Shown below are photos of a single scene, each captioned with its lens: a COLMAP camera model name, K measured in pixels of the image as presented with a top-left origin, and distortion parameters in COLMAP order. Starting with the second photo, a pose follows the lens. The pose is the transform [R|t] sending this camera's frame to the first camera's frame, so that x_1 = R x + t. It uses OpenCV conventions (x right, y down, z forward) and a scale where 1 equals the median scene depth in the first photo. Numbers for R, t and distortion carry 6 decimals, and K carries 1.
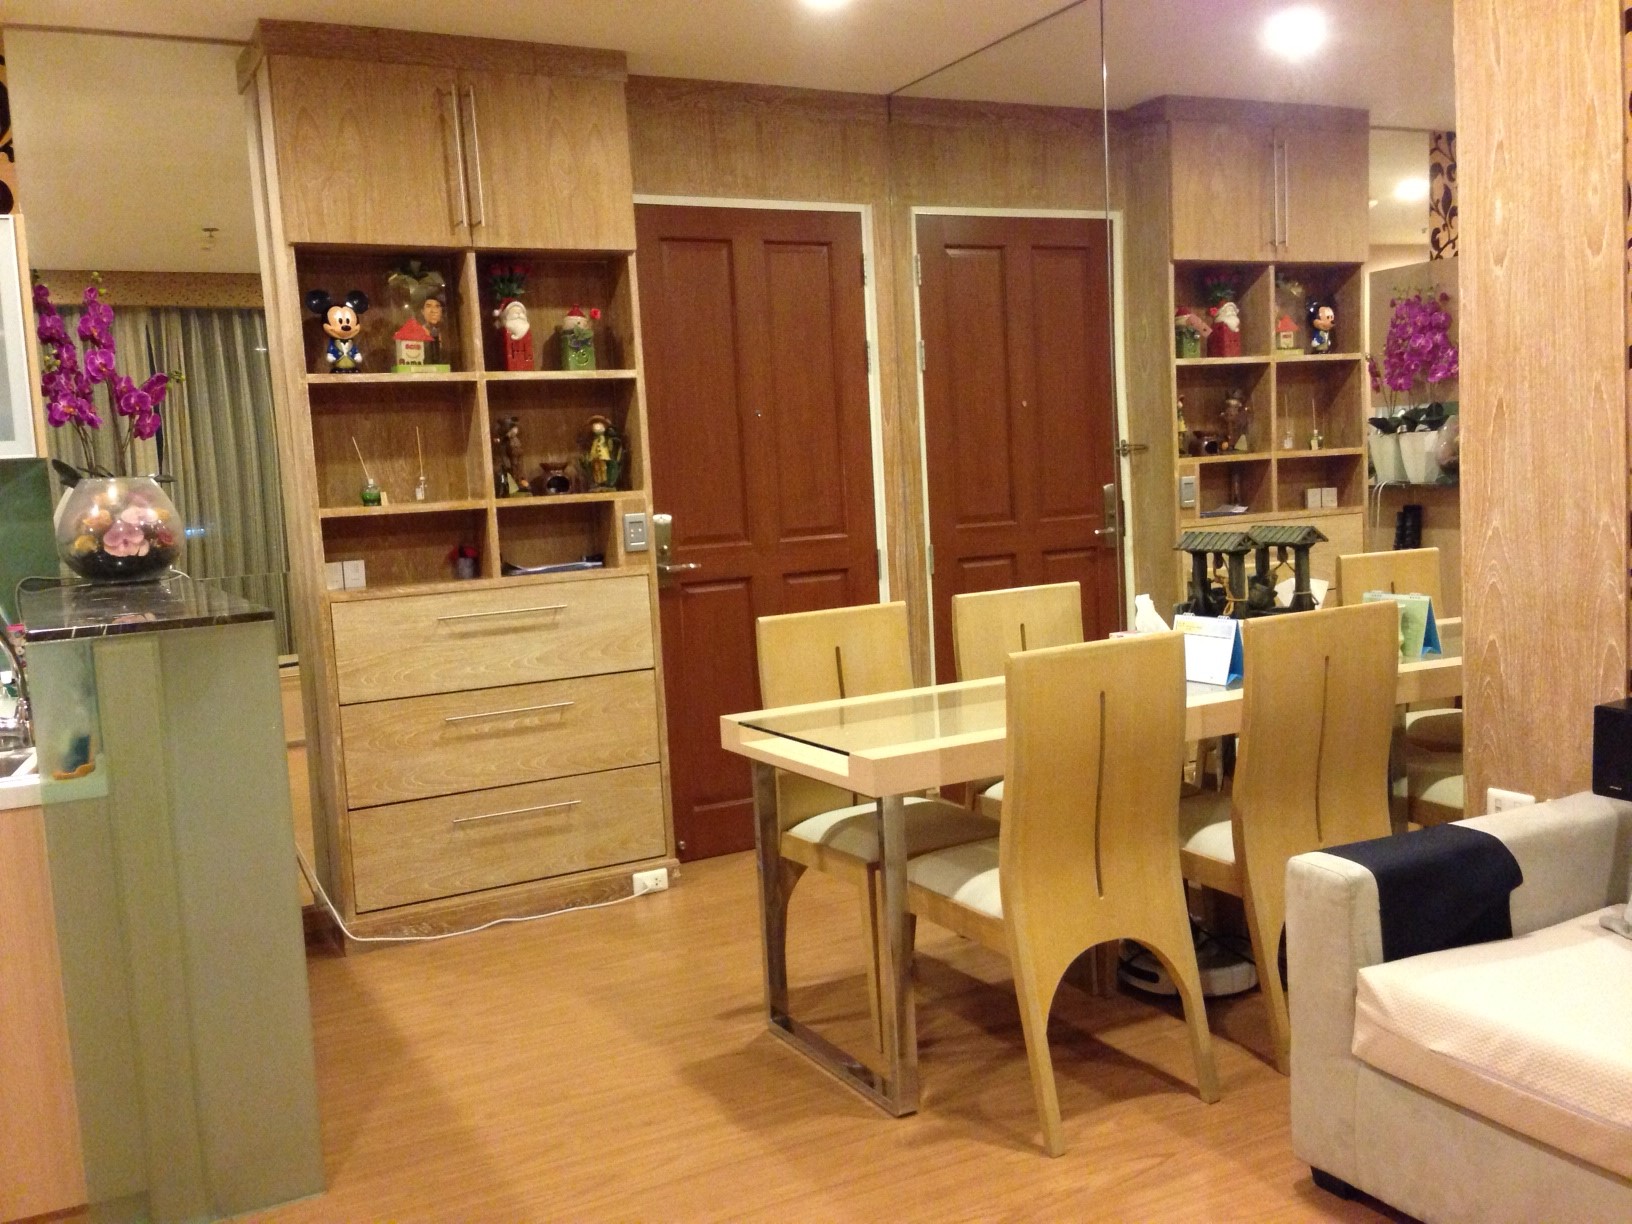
lens RADIAL K [[1494.6, 0, 816.0], [0, 1494.6, 612.0], [0, 0, 1]] dist [0.068098, -0.012067]
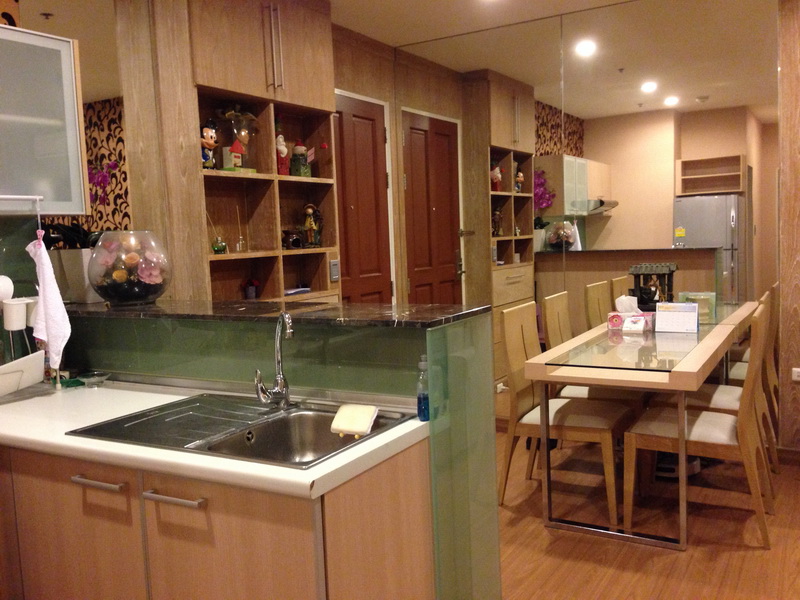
lens RADIAL K [[733.4, 0, 400.0], [0, 733.4, 300.0], [0, 0, 1]] dist [0.010468, -0.007192]
pose [[0.855331, -0.027745, 0.517339, -0.510732], [0.046419, 0.998653, -0.023188, 0.004887], [-0.515998, 0.043848, 0.855467, 0.227666]]
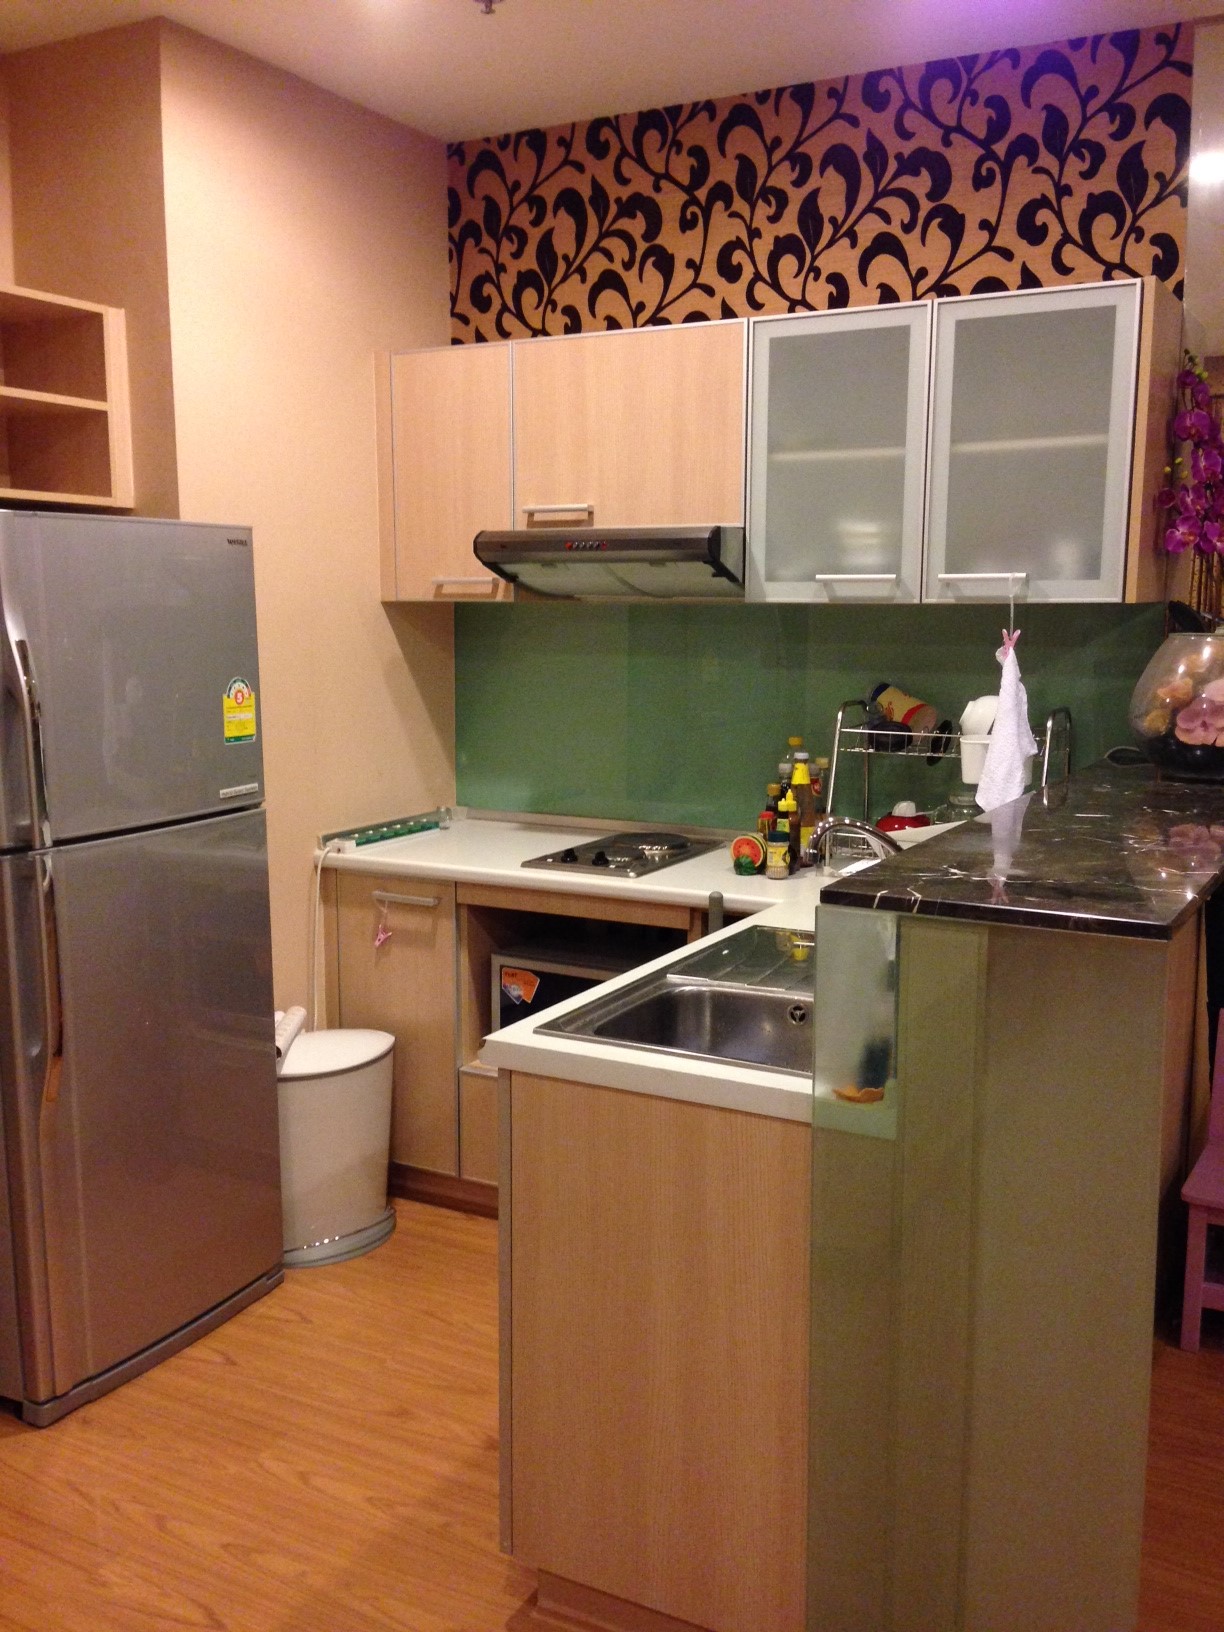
lens RADIAL K [[1496.1, 0, 612.4], [0, 1496.1, 843.3], [0, 0, 1]] dist [0.010468, -0.007192]
pose [[0.539802, 0.199083, -0.817912, -0.005956], [-0.119639, 0.979912, 0.159557, -0.061025], [0.833247, 0.011725, 0.552777, 0.310602]]
